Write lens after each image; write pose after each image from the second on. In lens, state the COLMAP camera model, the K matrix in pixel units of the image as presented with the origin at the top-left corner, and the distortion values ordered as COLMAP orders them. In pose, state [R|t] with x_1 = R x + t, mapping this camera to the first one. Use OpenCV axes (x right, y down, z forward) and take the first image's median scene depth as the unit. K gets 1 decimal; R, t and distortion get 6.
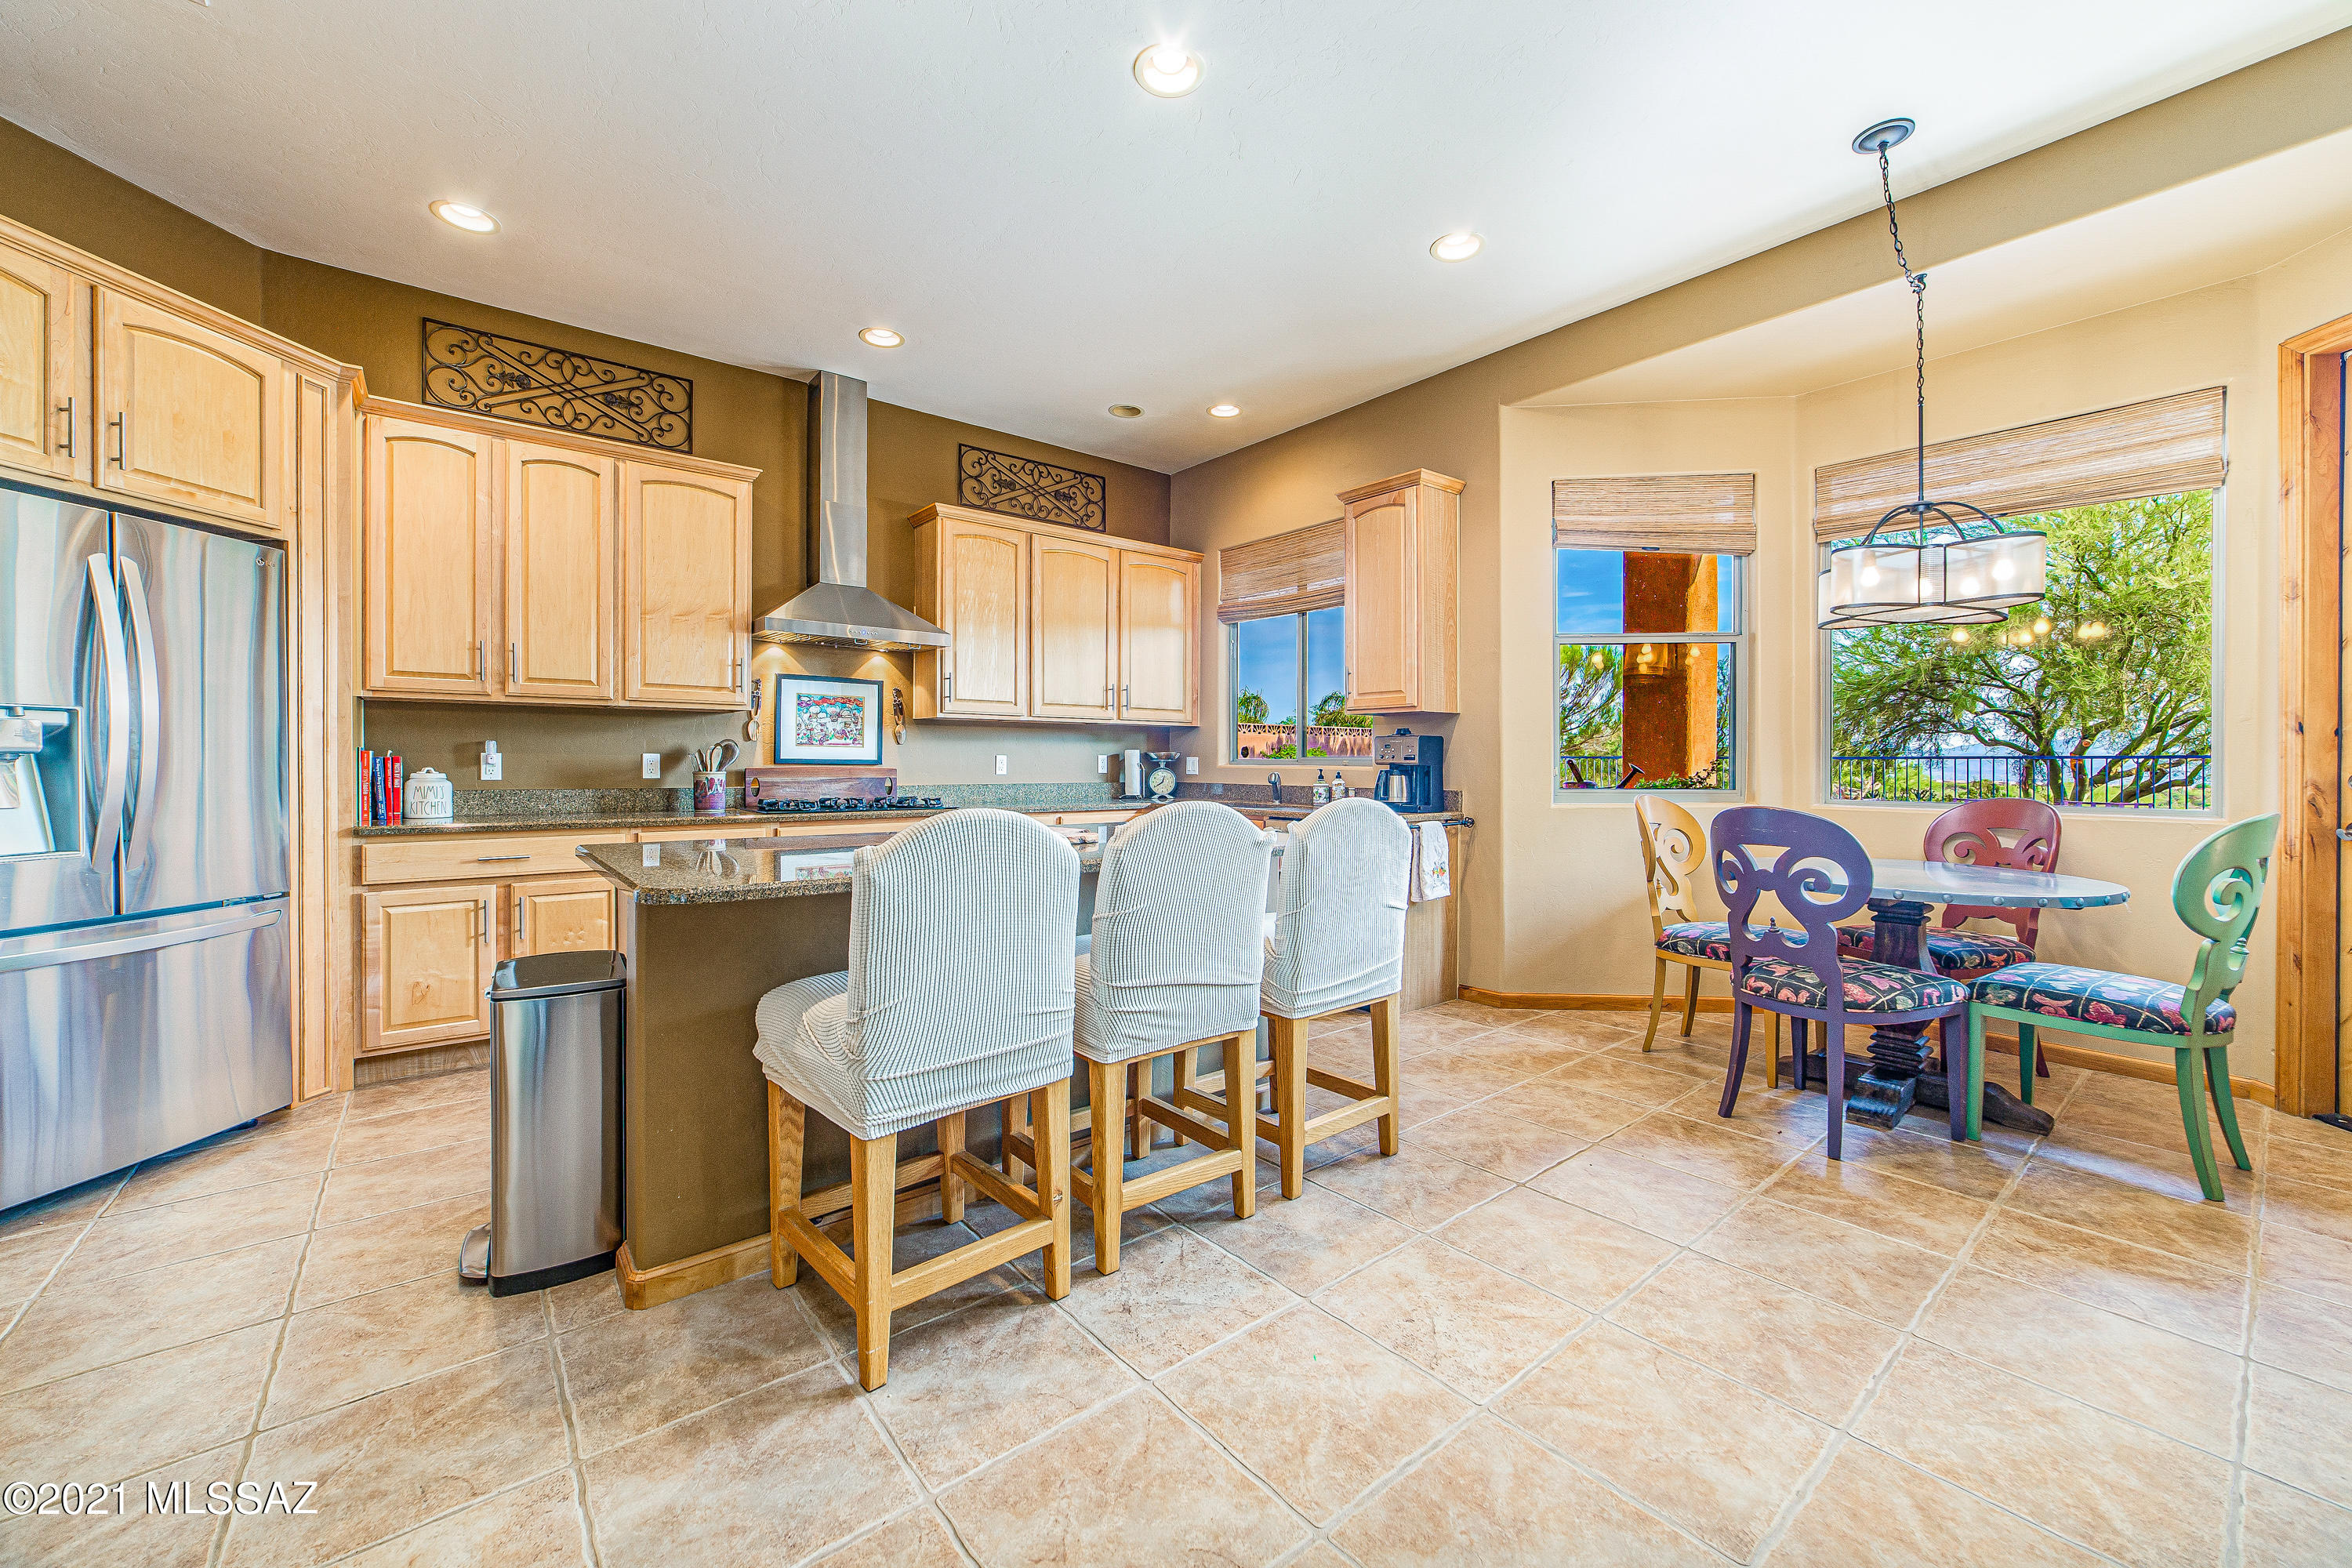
lens RADIAL K [[915.1, 0, 1170.5], [0, 915.1, 762.6], [0, 0, 1]] dist [-0.022492, 0.008269]
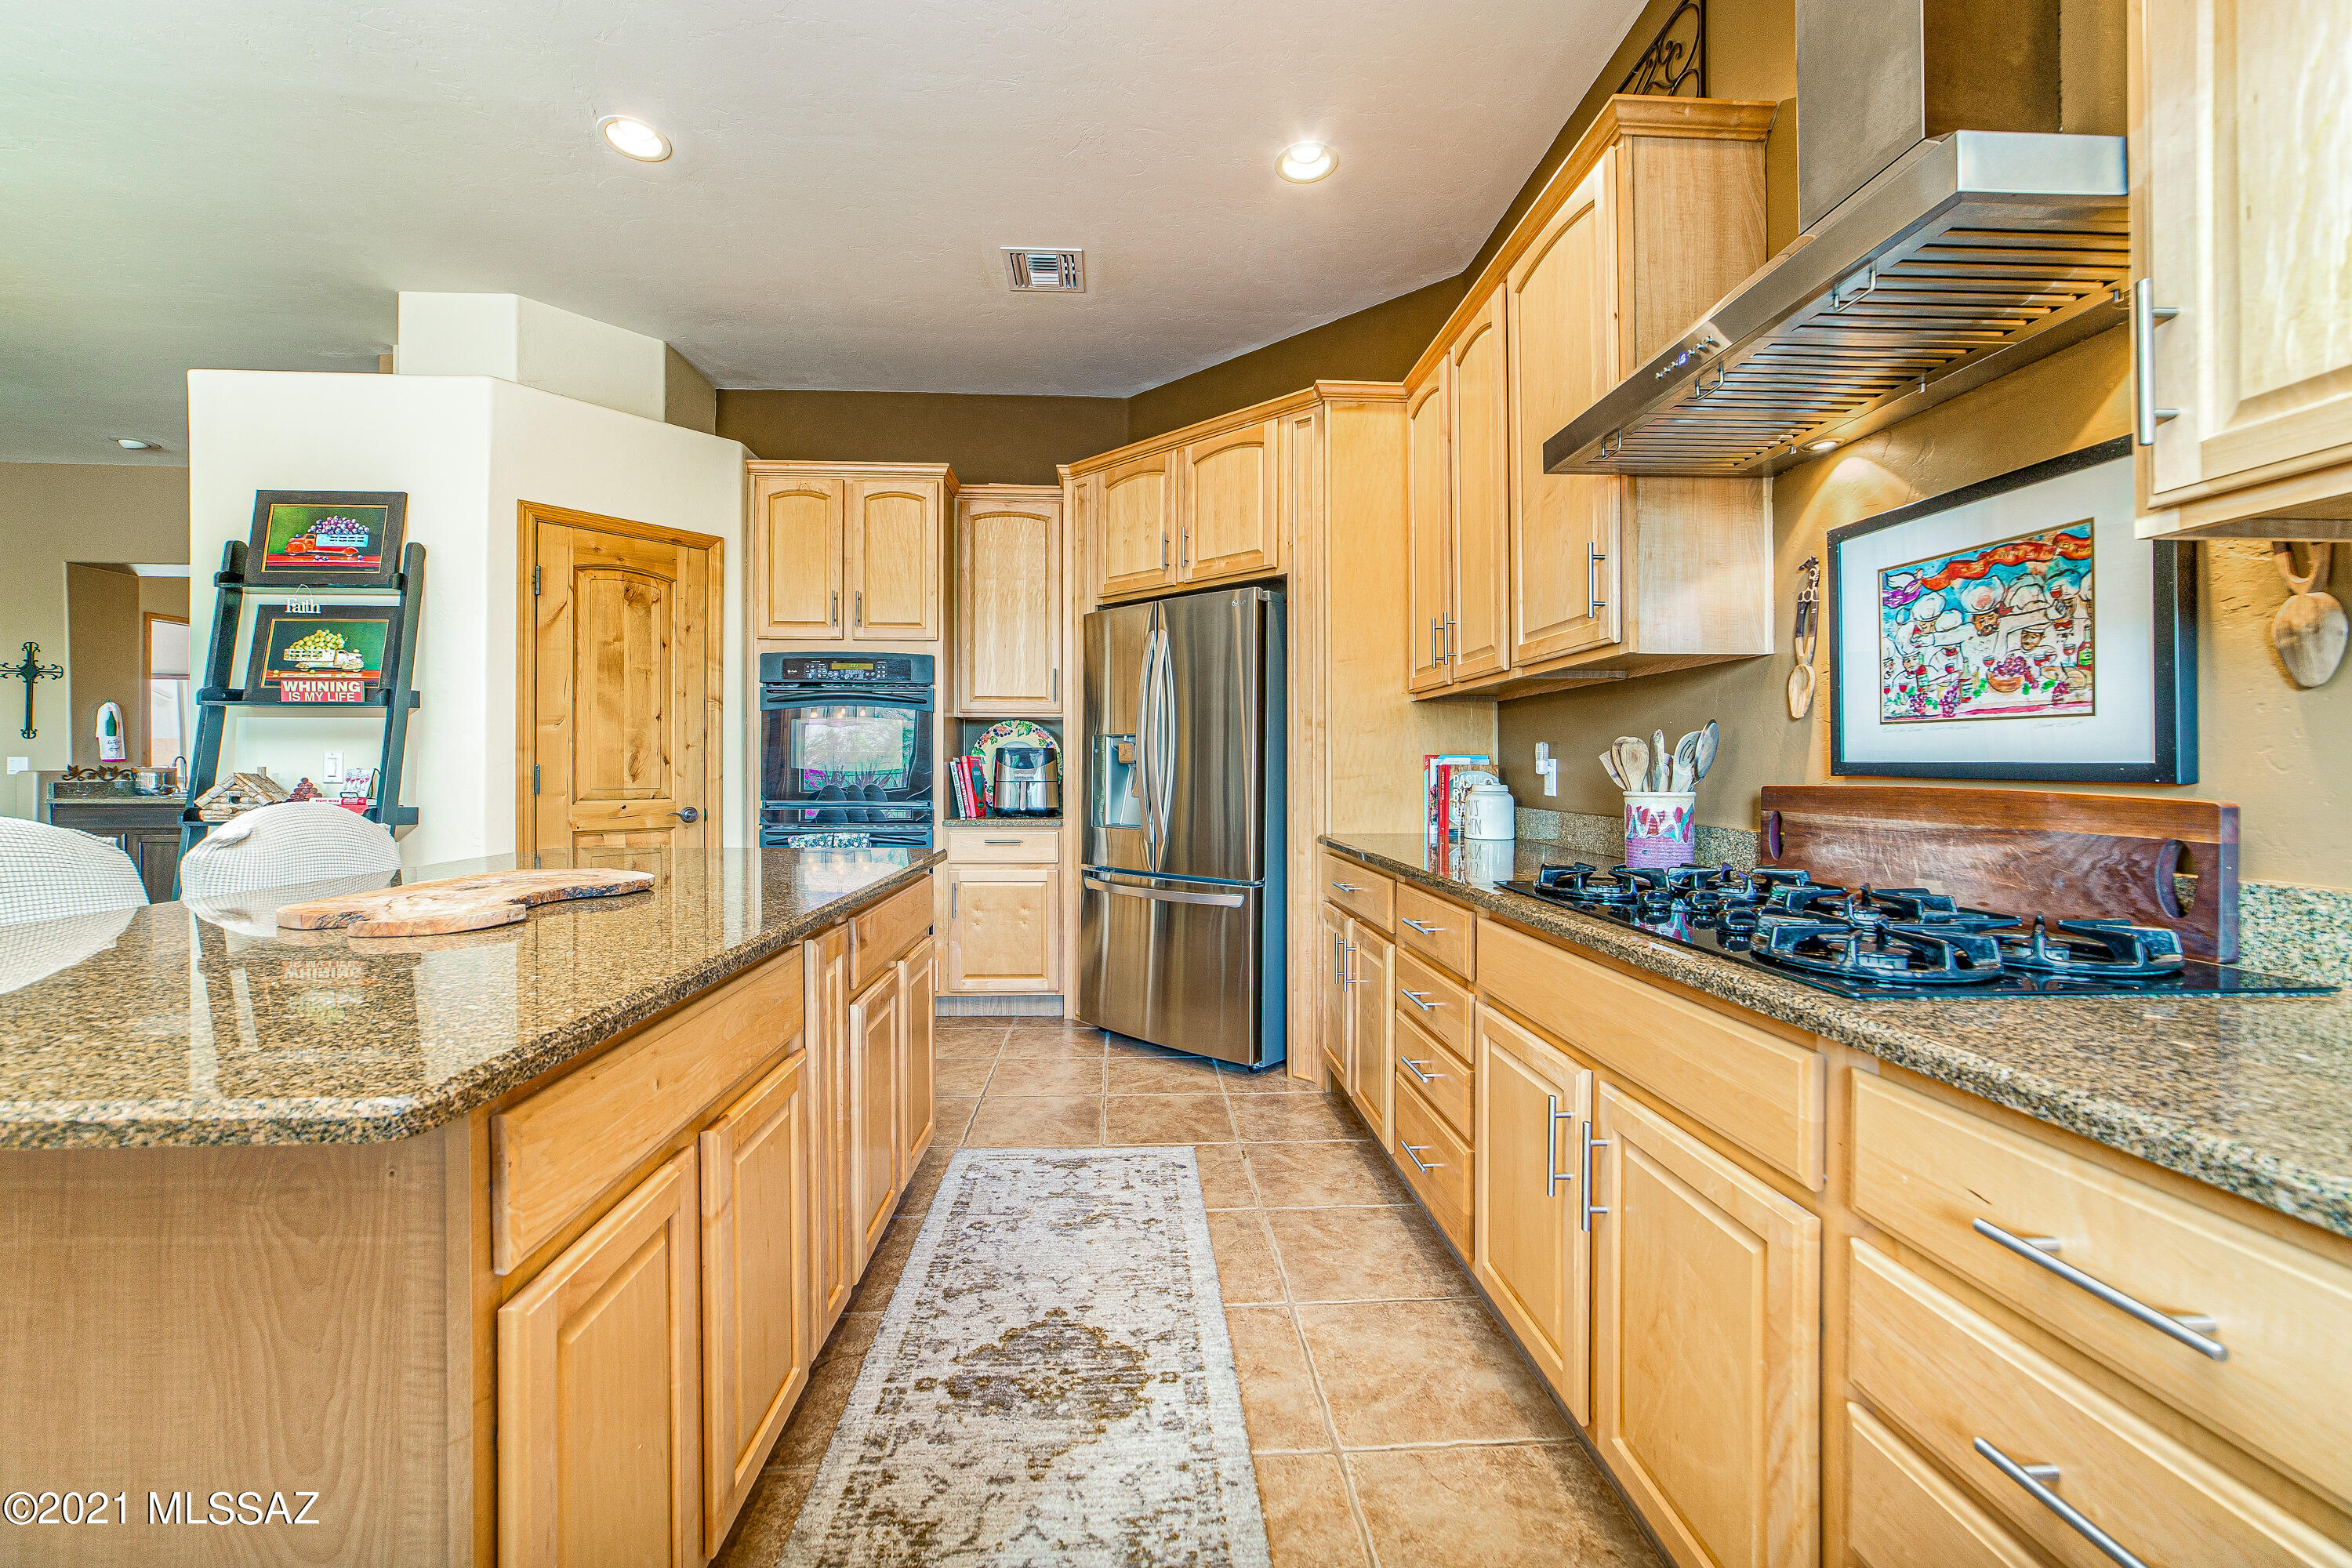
lens RADIAL K [[915.1, 0, 1169.1], [0, 915.1, 765.5], [0, 0, 1]] dist [-0.022492, 0.008269]
pose [[-0.585746, -0.006110, -0.810472, 0.021818], [-0.005418, 0.999979, -0.003623, -0.000468], [0.810477, 0.002269, -0.585766, 1.065196]]
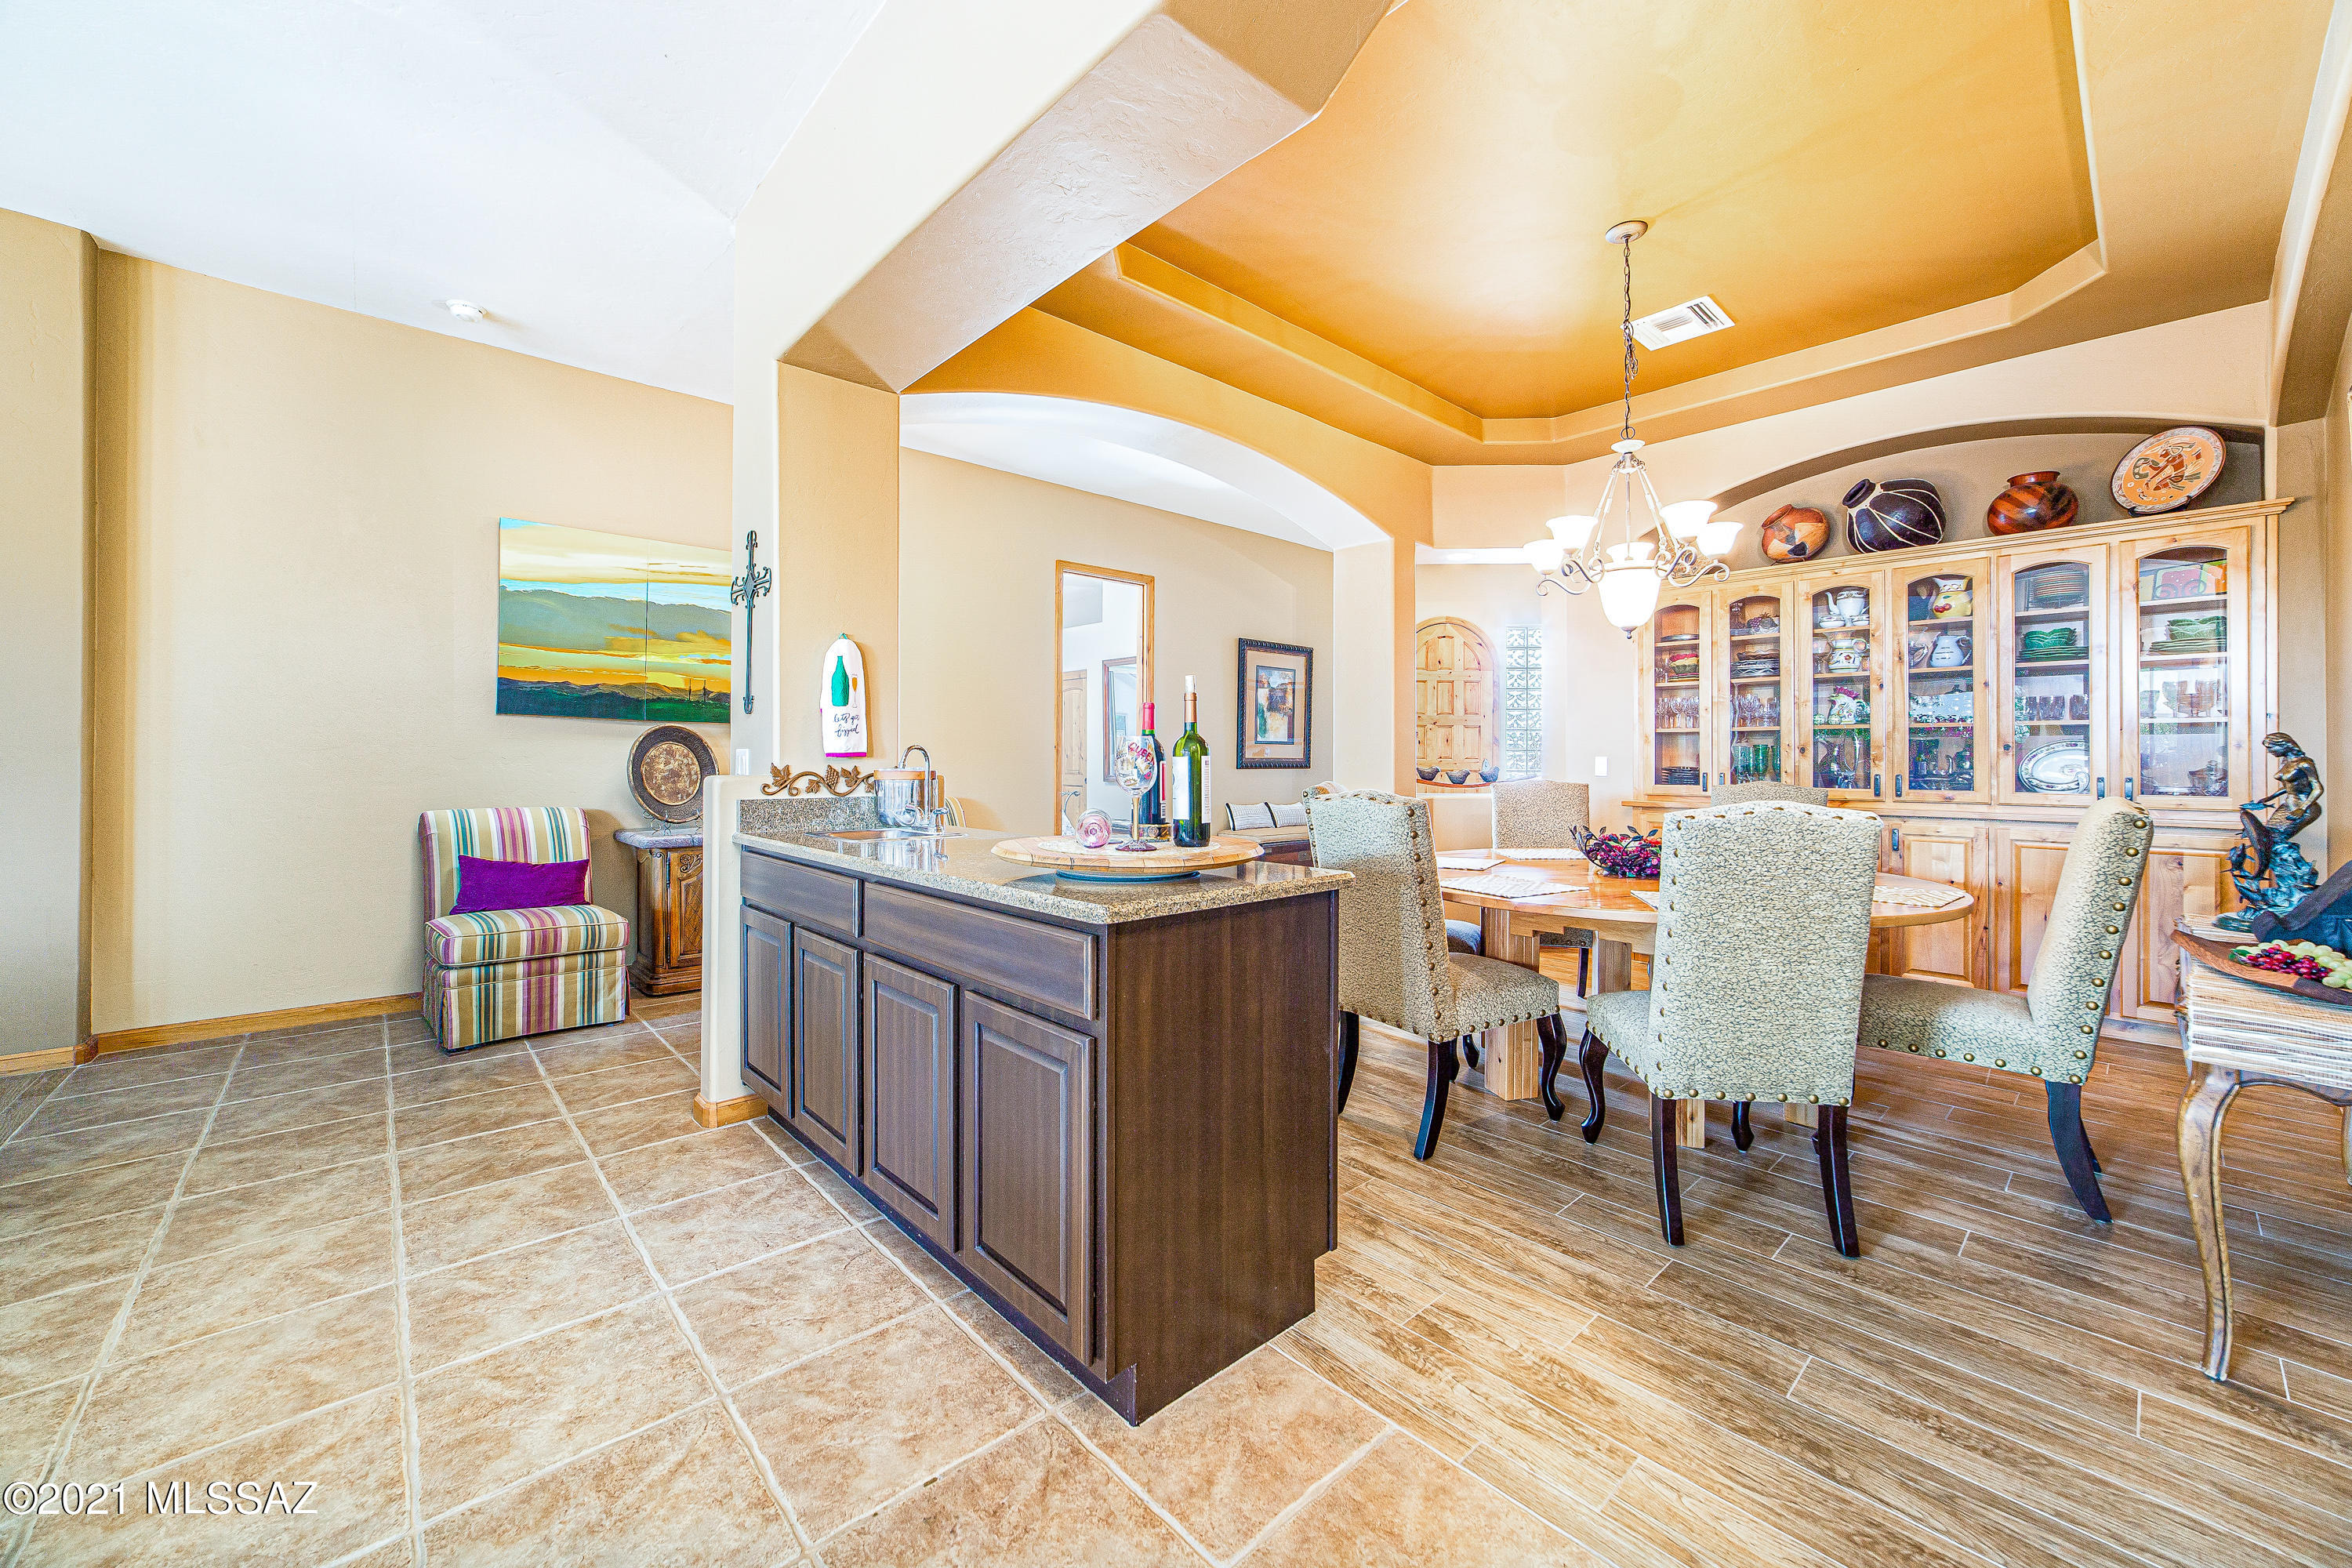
lens RADIAL K [[915.1, 0, 1178.3], [0, 915.1, 777.8], [0, 0, 1]] dist [-0.022492, 0.008269]
pose [[-0.999096, -0.008862, -0.041572, -0.417660], [-0.009609, 0.999795, 0.017807, 0.001144], [0.041405, 0.018191, -0.998977, -0.380419]]
